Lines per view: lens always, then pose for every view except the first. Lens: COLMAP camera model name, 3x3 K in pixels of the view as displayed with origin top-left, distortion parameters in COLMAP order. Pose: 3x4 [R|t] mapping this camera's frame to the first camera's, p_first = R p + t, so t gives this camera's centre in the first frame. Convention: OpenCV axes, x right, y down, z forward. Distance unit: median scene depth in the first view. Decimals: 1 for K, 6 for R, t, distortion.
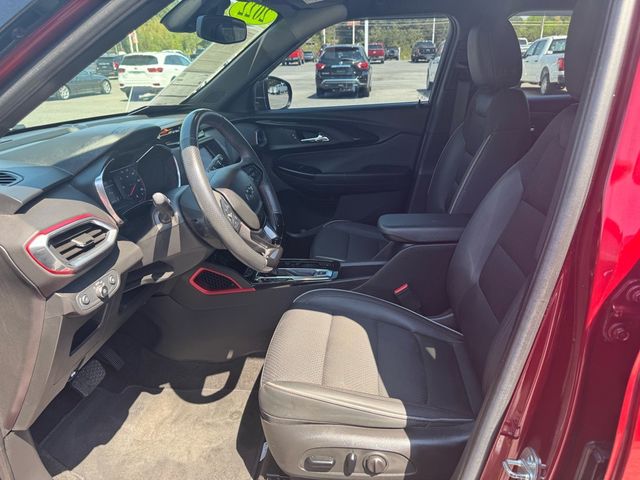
lens RADIAL K [[447.8, 0, 320.0], [0, 447.8, 240.0], [0, 0, 1]] dist [0.081764, -0.104440]
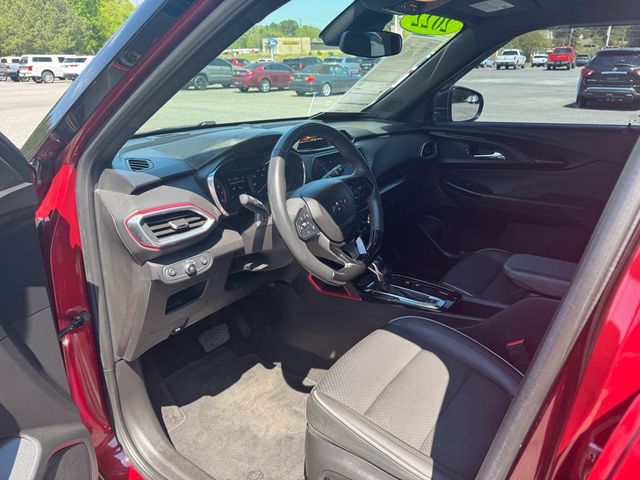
lens RADIAL K [[447.8, 0, 320.0], [0, 447.8, 240.0], [0, 0, 1]] dist [0.081764, -0.104440]
pose [[0.870728, 0.190783, -0.453250, 0.277145], [-0.193414, 0.980258, 0.041050, -0.060637], [0.452133, 0.051921, 0.890438, 0.074907]]
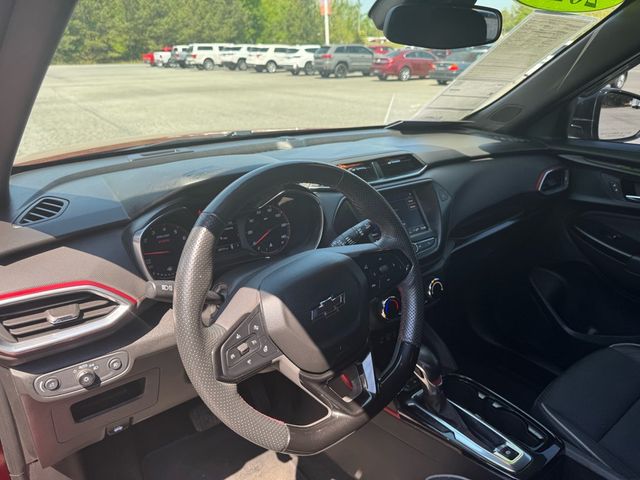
lens RADIAL K [[463.1, 0, 320.0], [0, 463.1, 240.0], [0, 0, 1]] dist [-0.003549, -0.004903]
pose [[0.694392, 0.282411, -0.661864, 0.206321], [-0.273903, 0.954265, 0.119811, -0.255208], [0.665429, 0.098090, 0.739988, 0.532047]]
